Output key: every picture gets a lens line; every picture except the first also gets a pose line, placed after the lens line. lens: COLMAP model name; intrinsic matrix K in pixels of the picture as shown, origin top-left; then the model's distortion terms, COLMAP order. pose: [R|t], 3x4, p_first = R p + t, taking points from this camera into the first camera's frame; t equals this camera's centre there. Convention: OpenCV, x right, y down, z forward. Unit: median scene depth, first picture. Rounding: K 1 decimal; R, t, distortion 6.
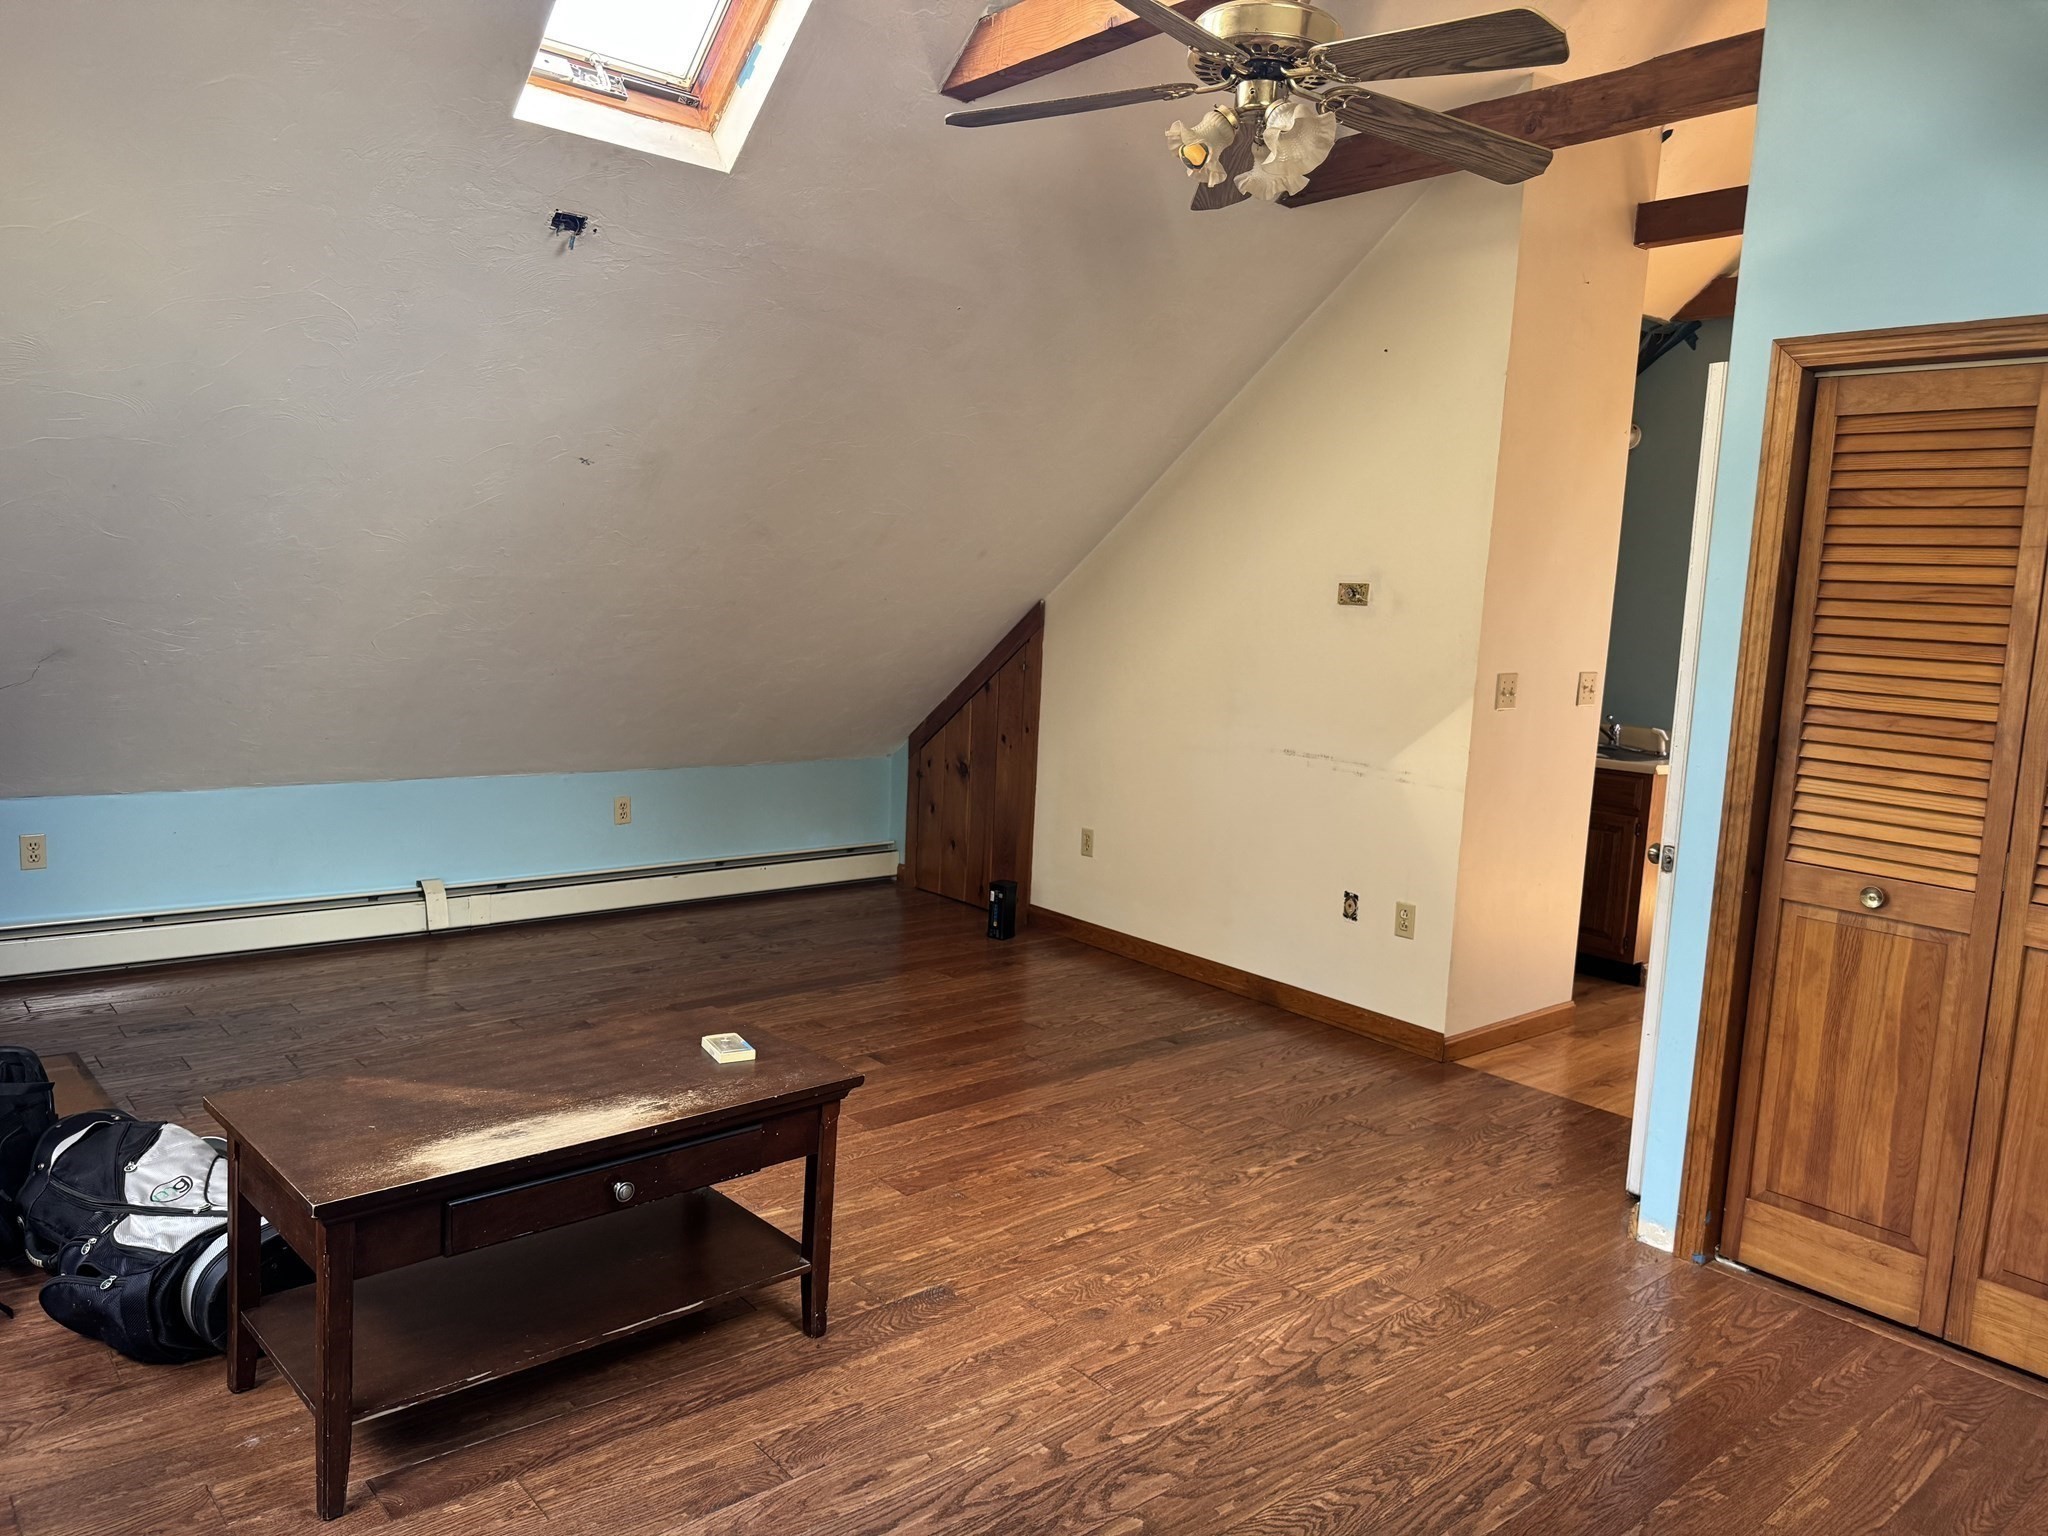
lens RADIAL K [[1449.6, 0, 1027.5], [0, 1449.6, 773.6], [0, 0, 1]] dist [0.045369, -0.050997]
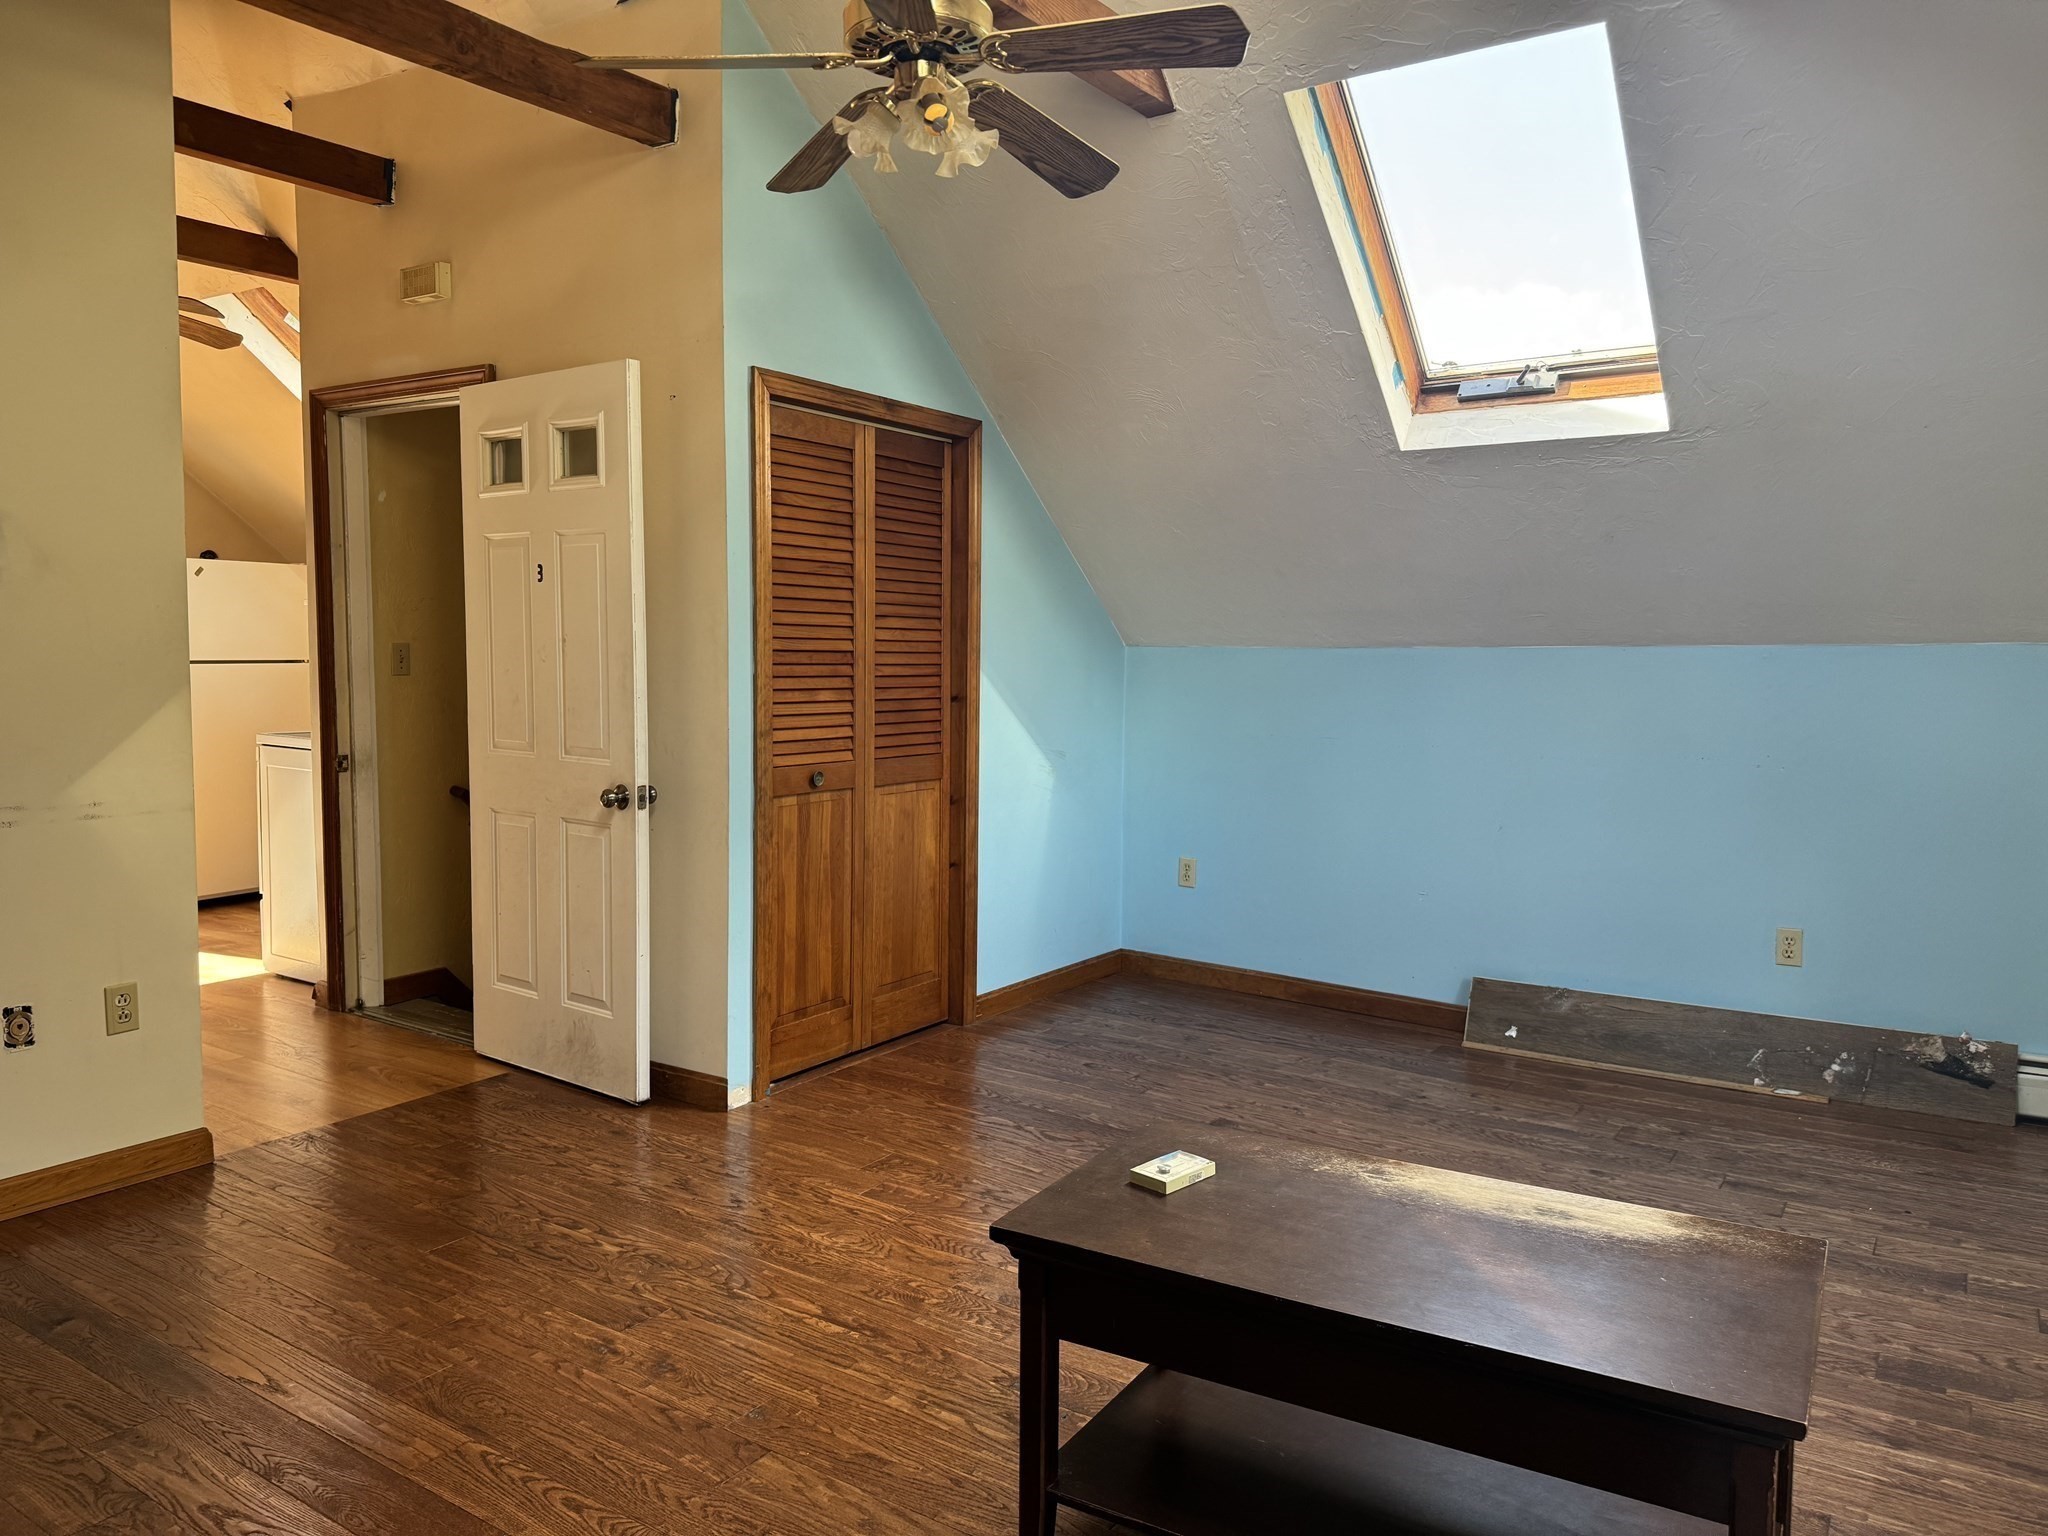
lens RADIAL K [[1449.6, 0, 1024.4], [0, 1449.6, 756.6], [0, 0, 1]] dist [0.045369, -0.050997]
pose [[-0.279237, -0.128602, 0.951571, -0.808234], [0.095403, 0.982372, 0.160761, -0.142295], [-0.955471, 0.135673, -0.262046, 1.141518]]
